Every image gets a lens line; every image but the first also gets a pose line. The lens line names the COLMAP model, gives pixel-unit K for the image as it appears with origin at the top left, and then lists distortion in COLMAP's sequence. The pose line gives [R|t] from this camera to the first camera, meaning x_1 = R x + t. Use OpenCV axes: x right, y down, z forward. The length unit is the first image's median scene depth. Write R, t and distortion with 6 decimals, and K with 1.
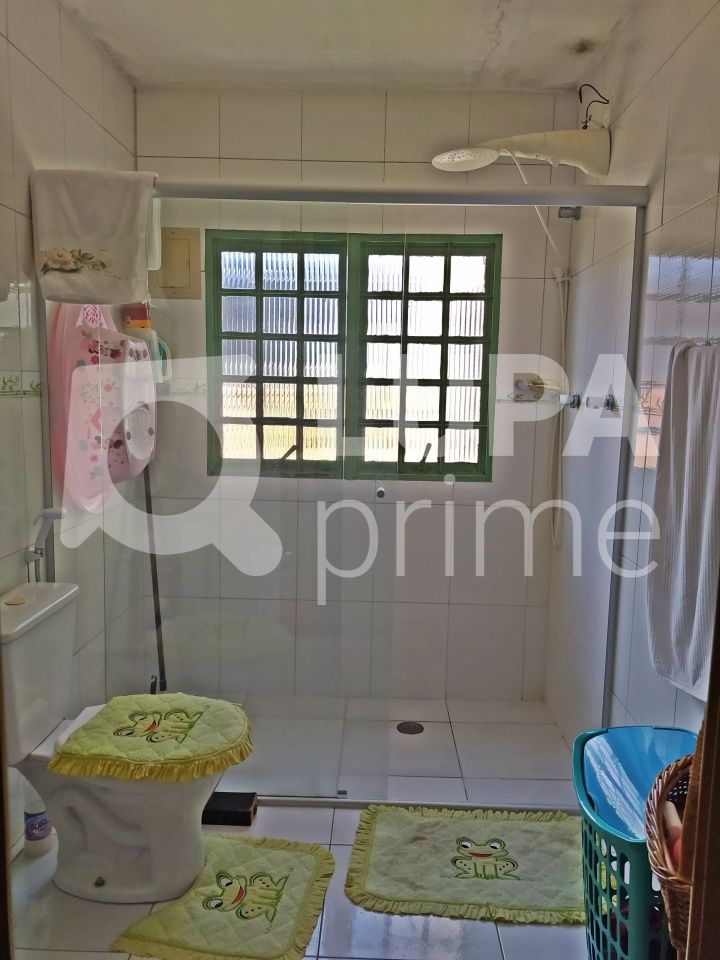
lens RADIAL K [[719.4, 0, 362.7], [0, 719.4, 484.9], [0, 0, 1]] dist [0.097389, -0.137283]
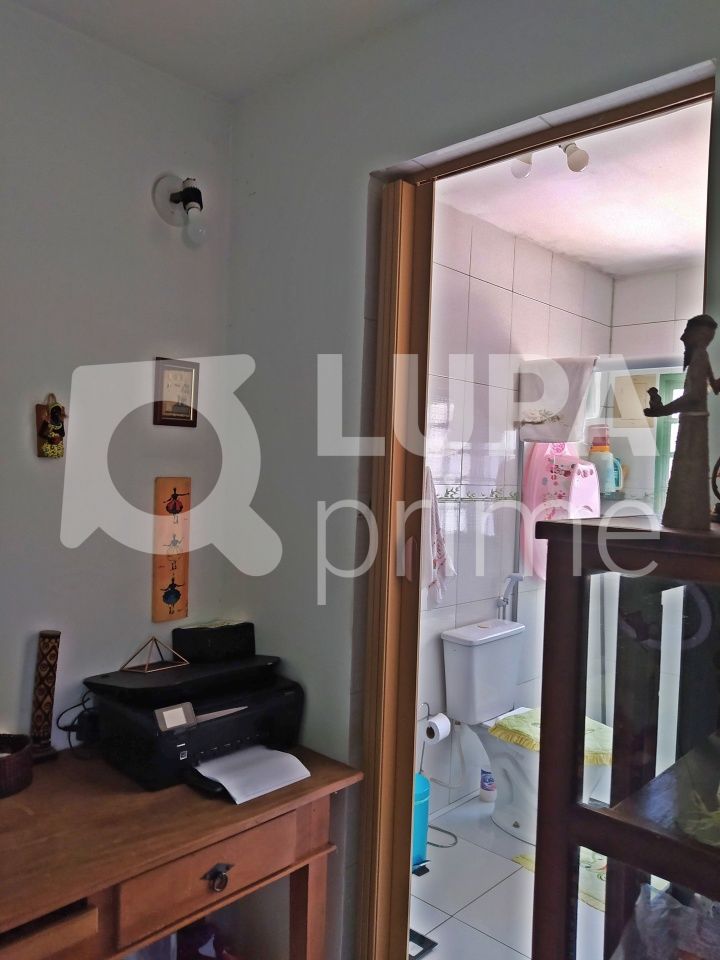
lens RADIAL K [[719.4, 0, 362.7], [0, 719.4, 484.9], [0, 0, 1]] dist [0.097389, -0.137283]
pose [[0.748544, 0.023782, -0.662658, 0.353018], [-0.106877, 0.990617, -0.085176, 0.011132], [0.654415, 0.134581, 0.744062, -0.386151]]
